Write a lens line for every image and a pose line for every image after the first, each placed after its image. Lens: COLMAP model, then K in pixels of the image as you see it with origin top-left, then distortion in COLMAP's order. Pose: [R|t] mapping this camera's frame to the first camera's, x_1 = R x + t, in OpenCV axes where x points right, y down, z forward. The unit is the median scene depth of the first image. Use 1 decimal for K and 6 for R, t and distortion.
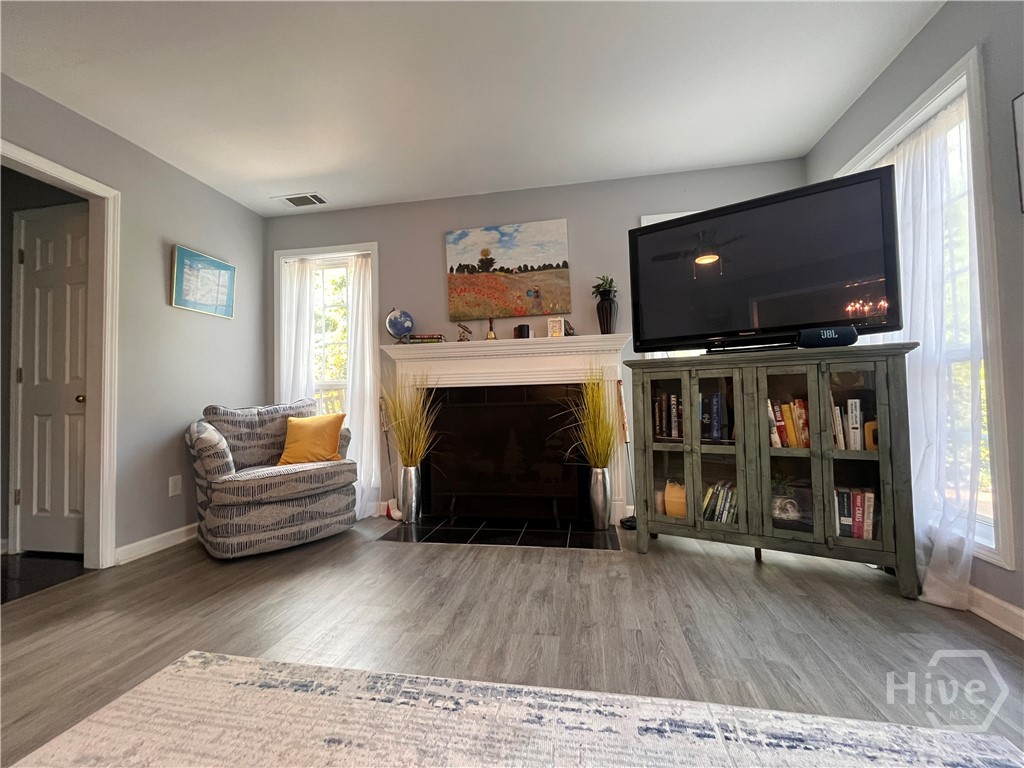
lens RADIAL K [[413.9, 0, 513.8], [0, 413.9, 386.4], [0, 0, 1]] dist [0.000174, -0.000511]
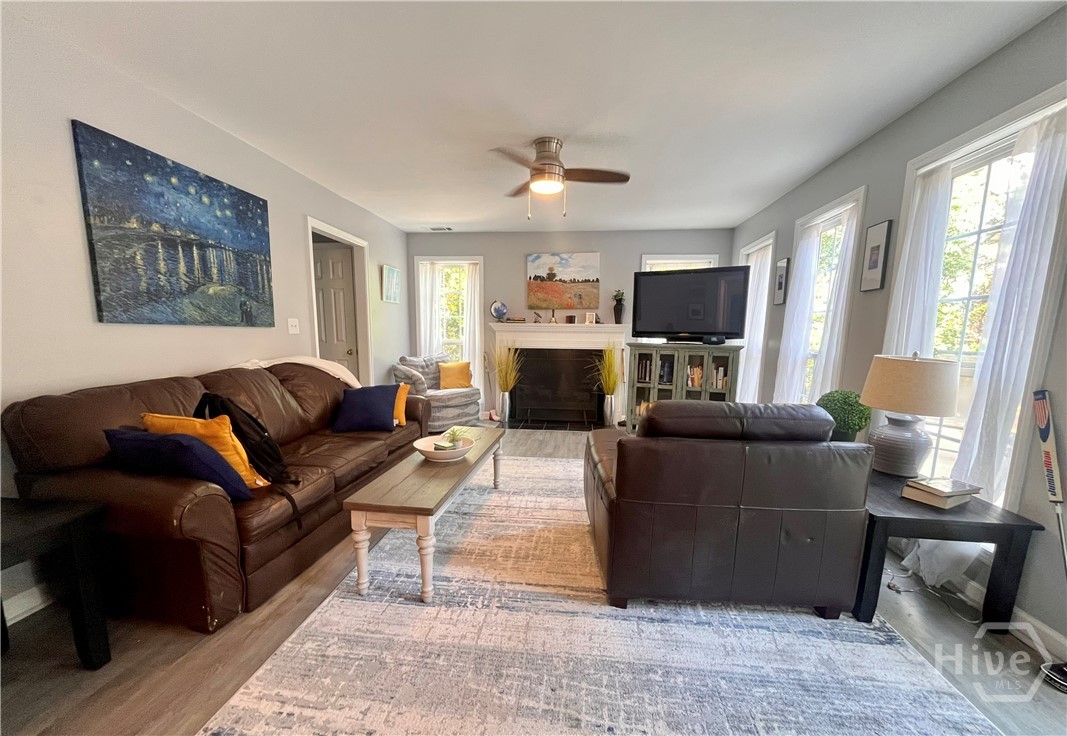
lens RADIAL K [[437.2, 0, 532.0], [0, 437.2, 402.0], [0, 0, 1]] dist [-0.000910, -0.000027]
pose [[0.997388, 0.024879, 0.067814, -0.274764], [-0.037284, 0.981400, 0.188319, -0.133474], [-0.061867, -0.190355, 0.979764, -0.925049]]
